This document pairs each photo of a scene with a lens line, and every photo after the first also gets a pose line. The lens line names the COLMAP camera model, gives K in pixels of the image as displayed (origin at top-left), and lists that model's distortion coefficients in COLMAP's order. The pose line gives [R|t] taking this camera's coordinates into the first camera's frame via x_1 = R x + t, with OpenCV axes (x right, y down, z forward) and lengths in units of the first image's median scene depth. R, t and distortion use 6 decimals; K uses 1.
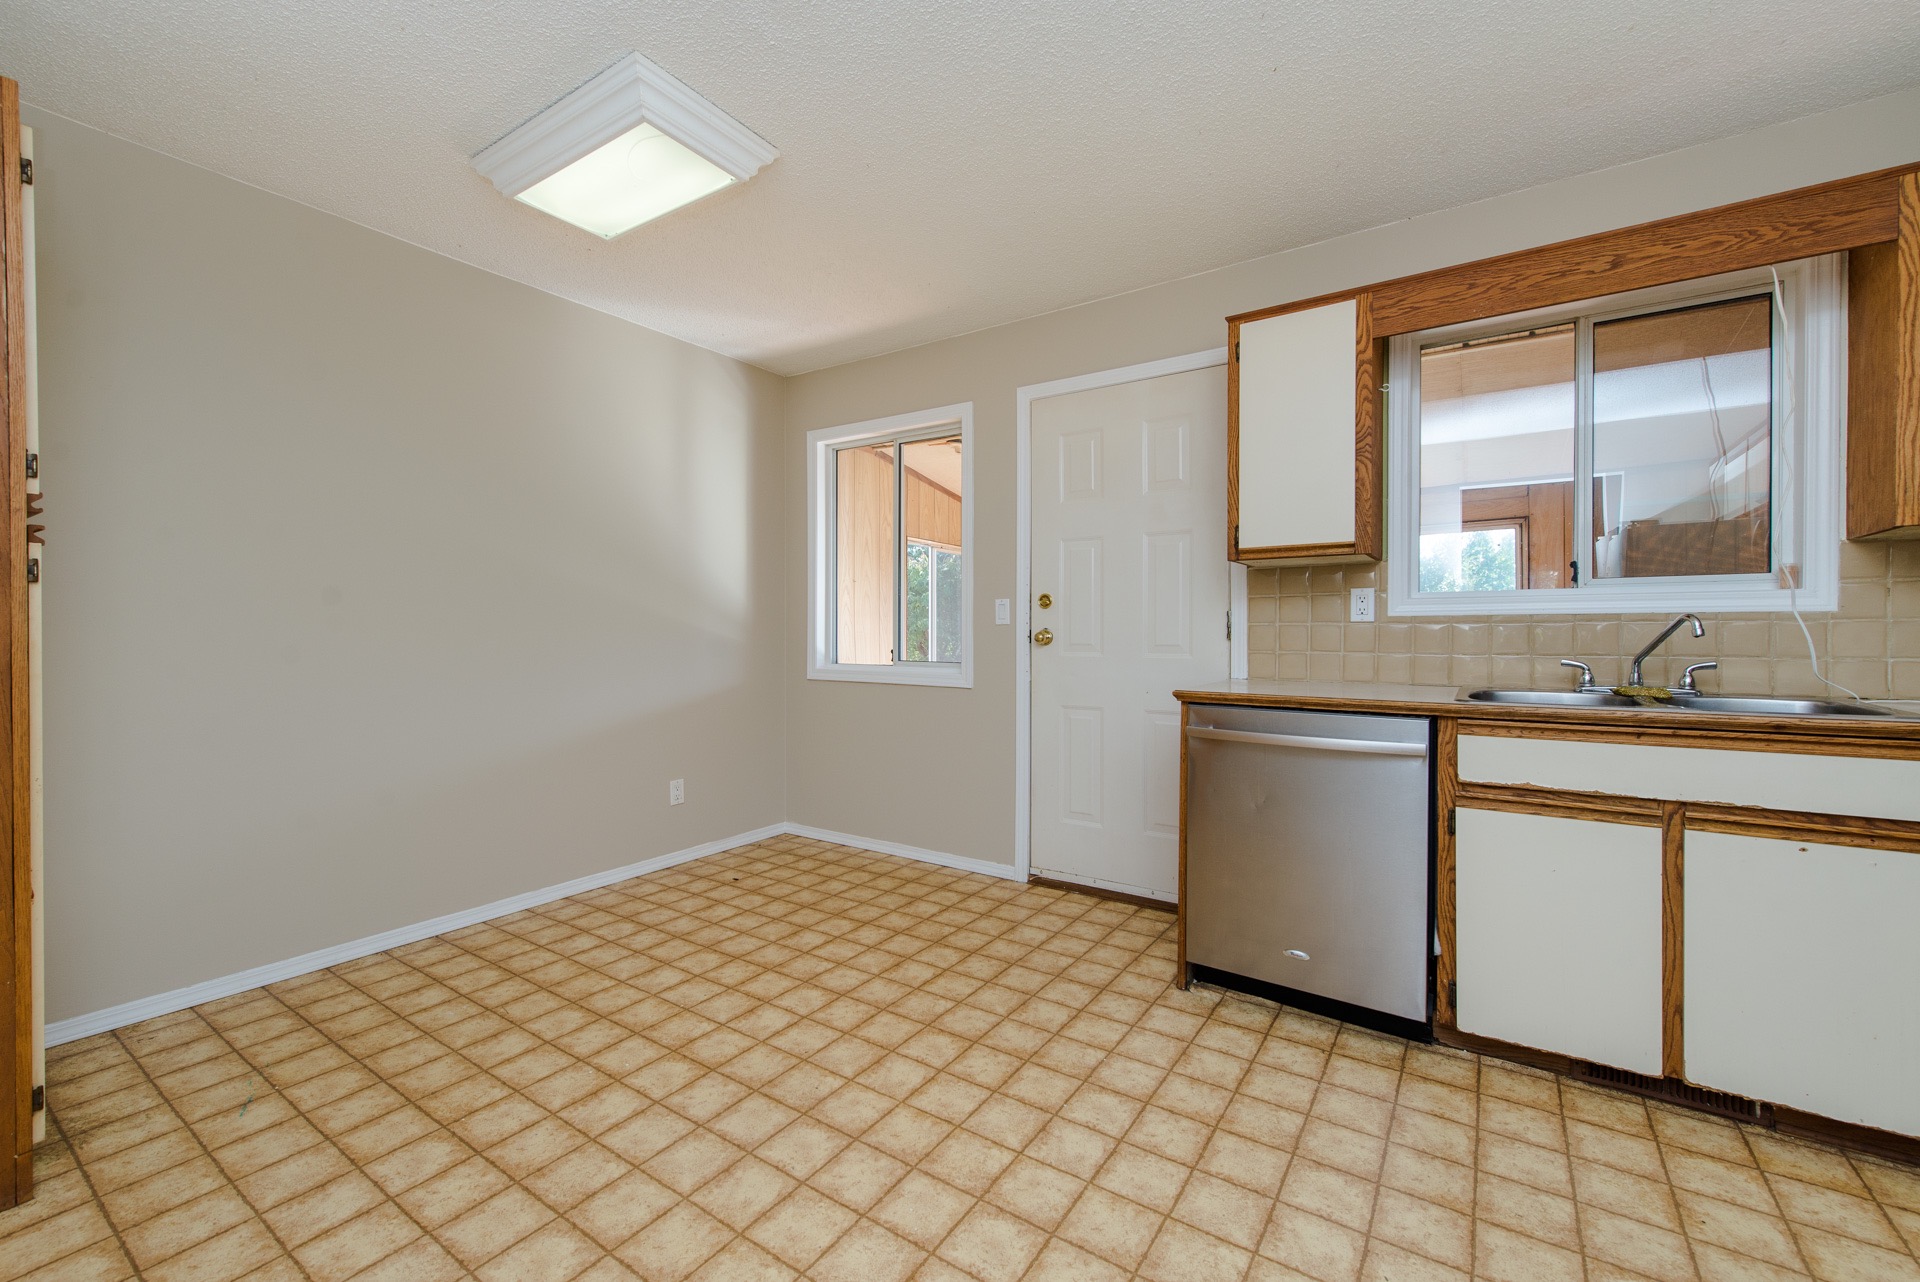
lens RADIAL K [[748.1, 0, 956.2], [0, 748.1, 633.0], [0, 0, 1]] dist [0.000188, -0.001625]
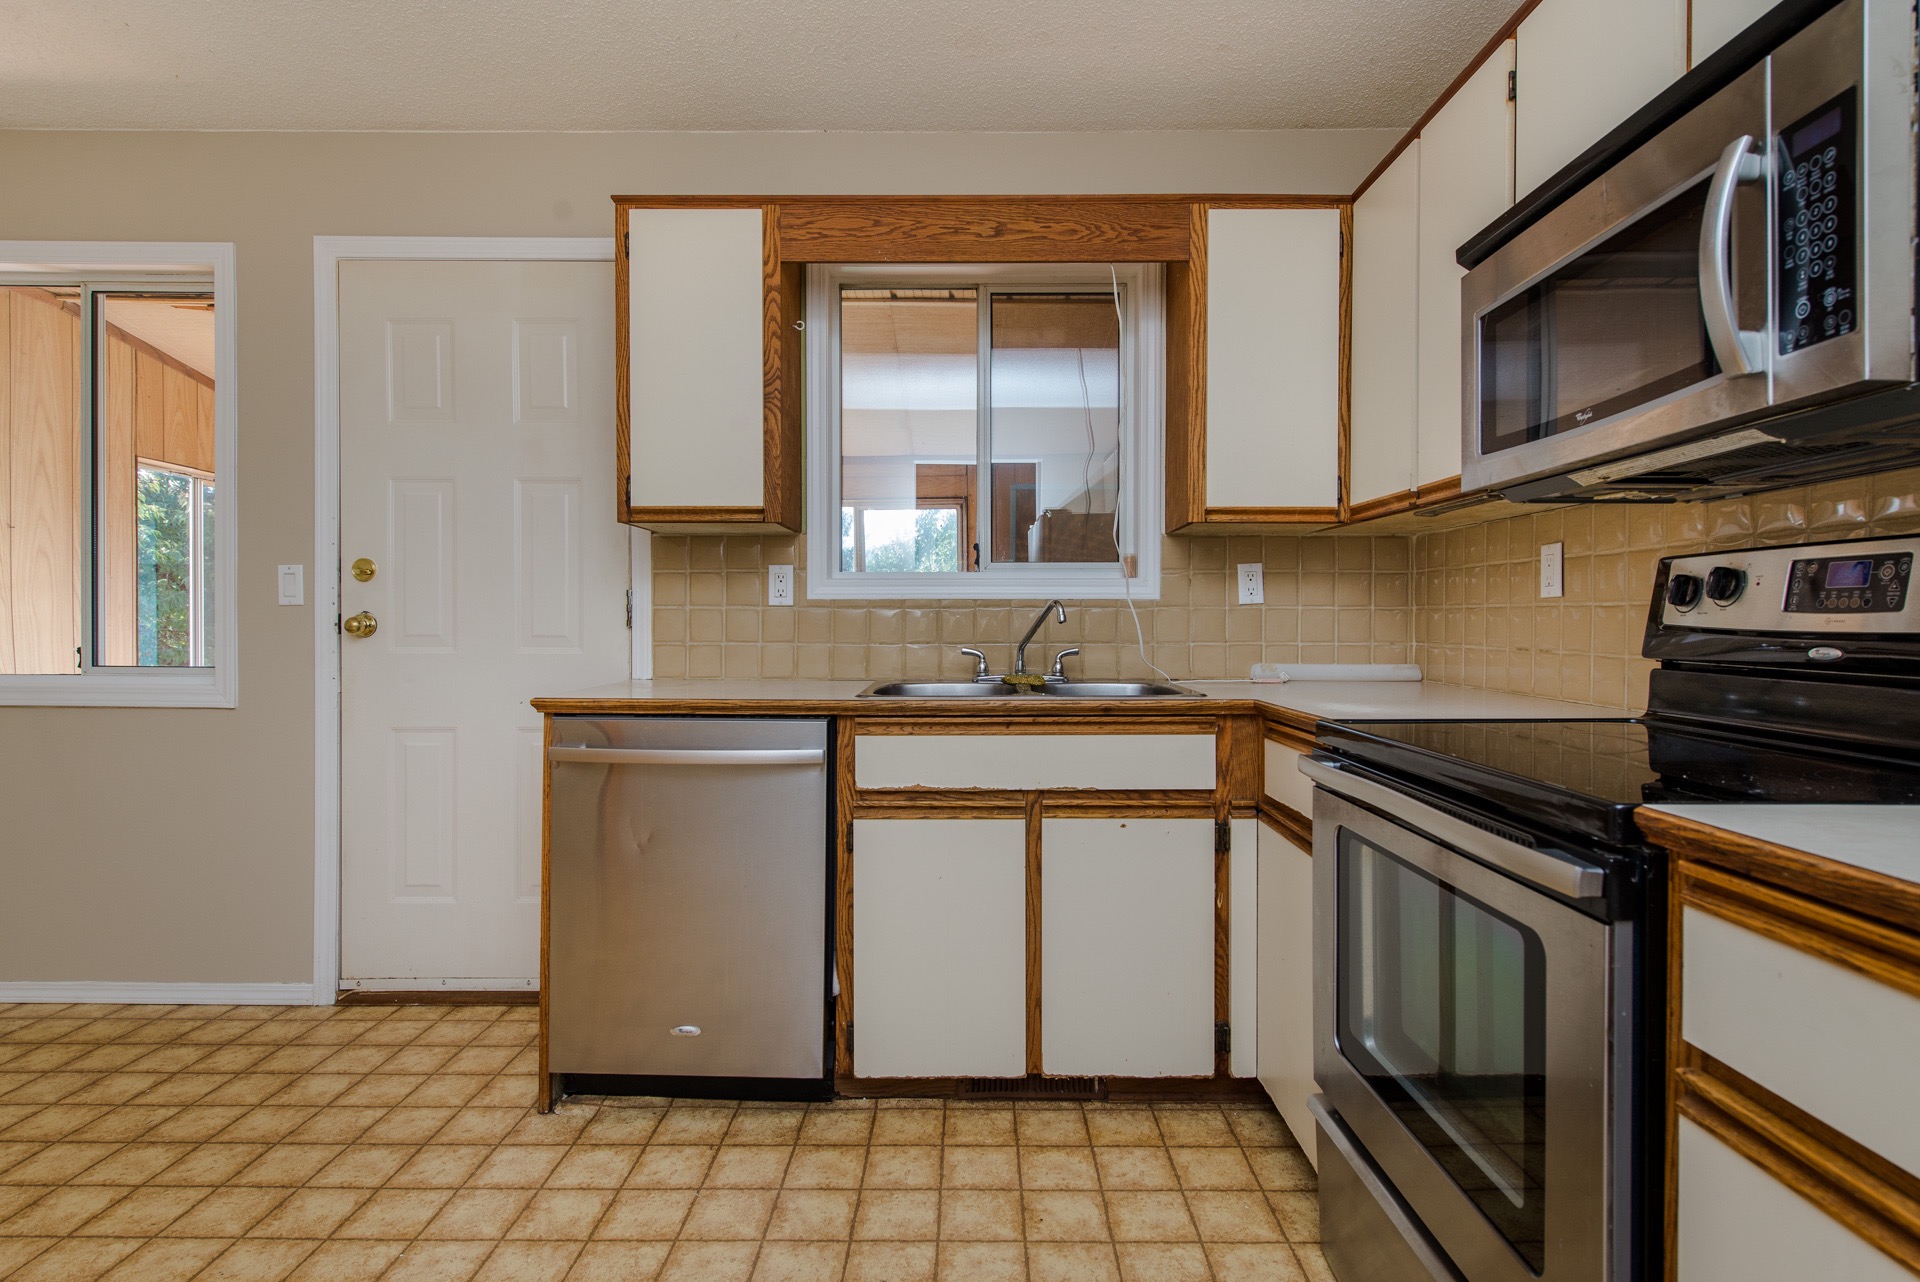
lens RADIAL K [[964.6, 0, 963.0], [0, 964.6, 623.5], [0, 0, 1]] dist [0.007586, -0.008849]
pose [[0.825950, 0.002346, 0.563738, 0.133709], [-0.002673, 0.999996, -0.000246, 0.005419], [-0.563736, -0.001304, 0.825954, 0.006918]]
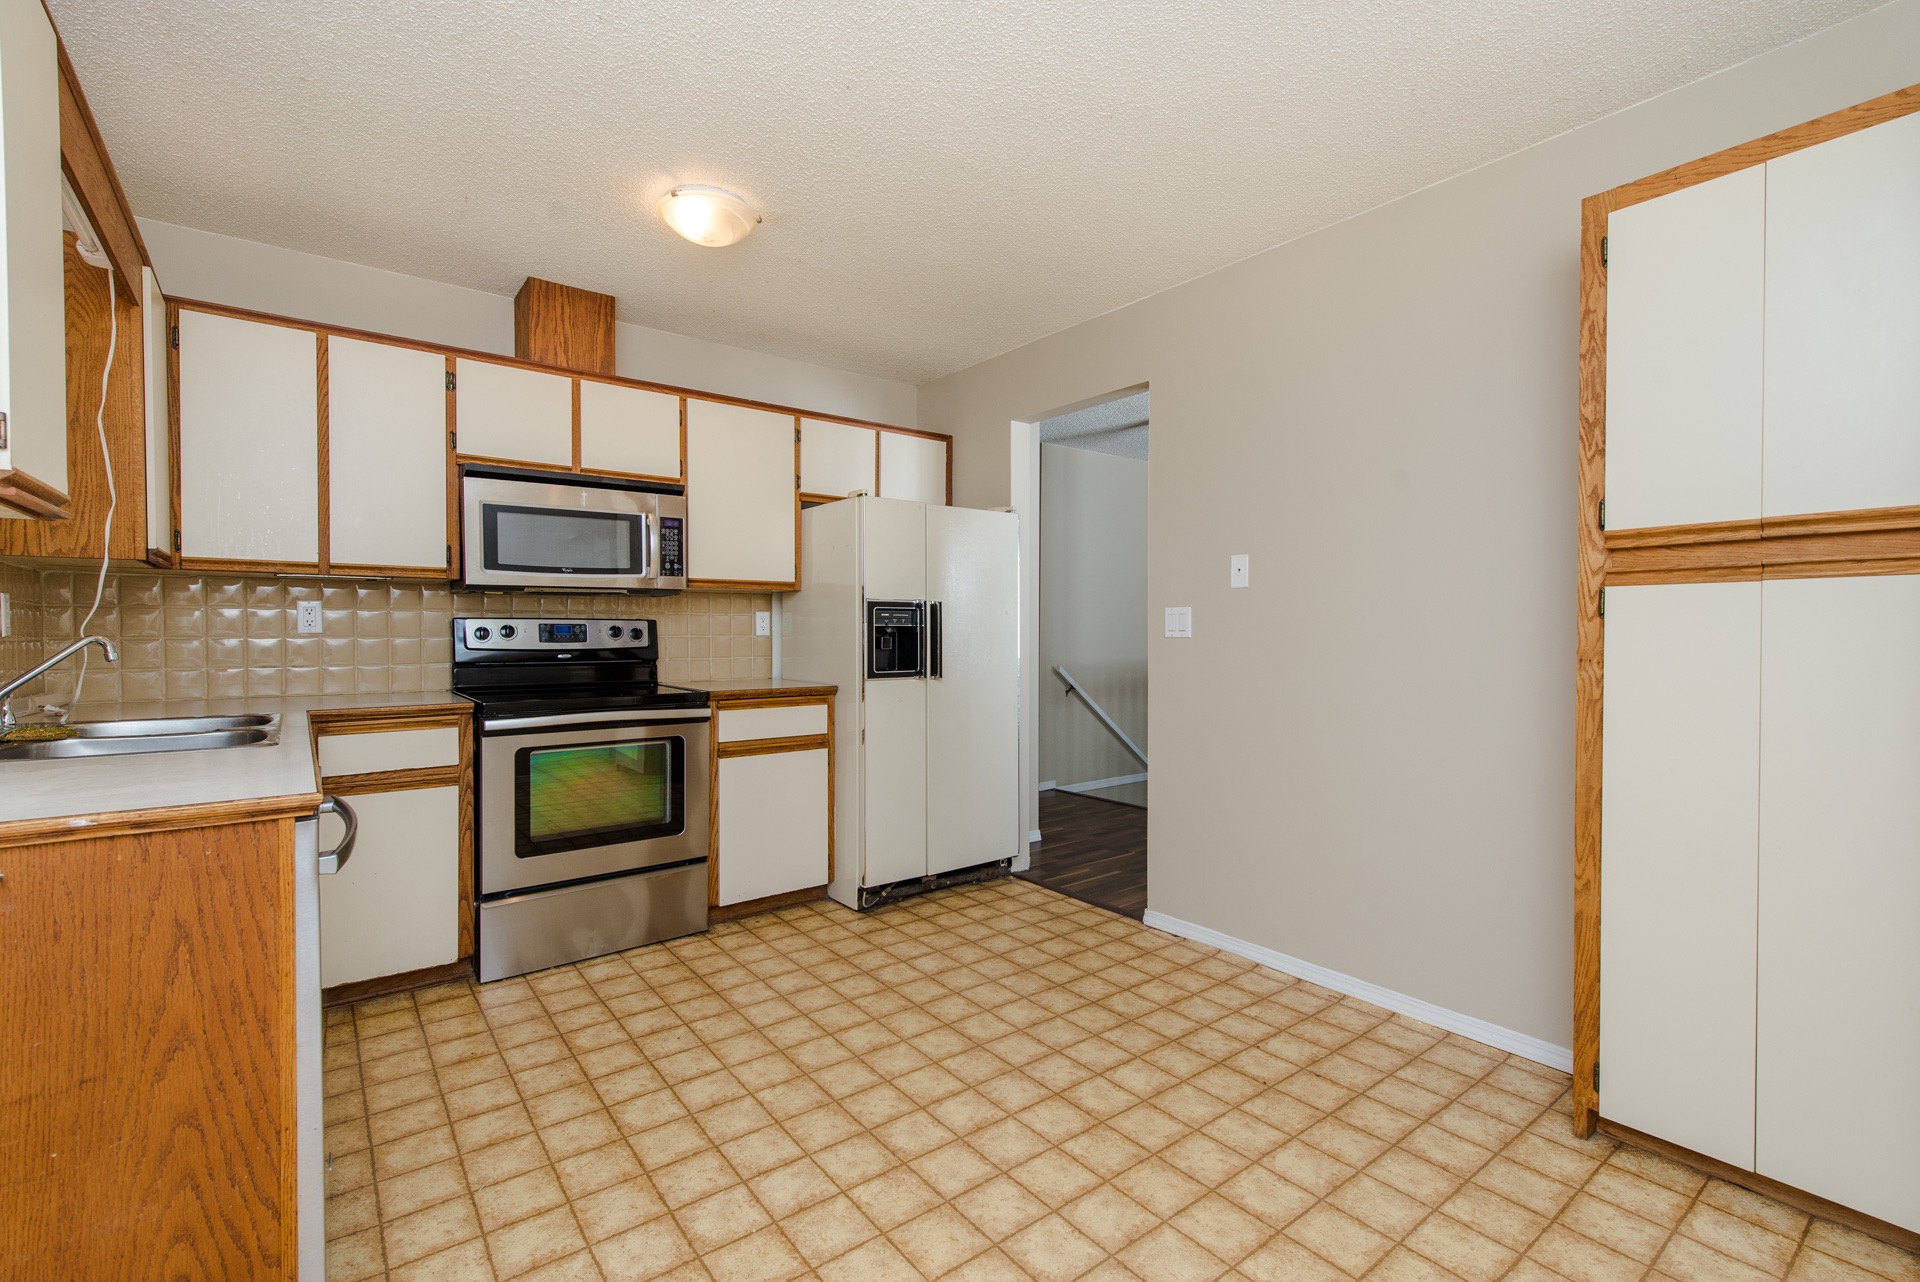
lens RADIAL K [[825.7, 0, 960.0], [0, 825.7, 641.0], [0, 0, 1]] dist [0.002538, -0.004965]
pose [[-0.953747, -0.004472, 0.300578, -0.267511], [0.000527, 0.999863, 0.016548, -0.032050], [-0.300611, 0.015941, -0.953614, 1.494810]]
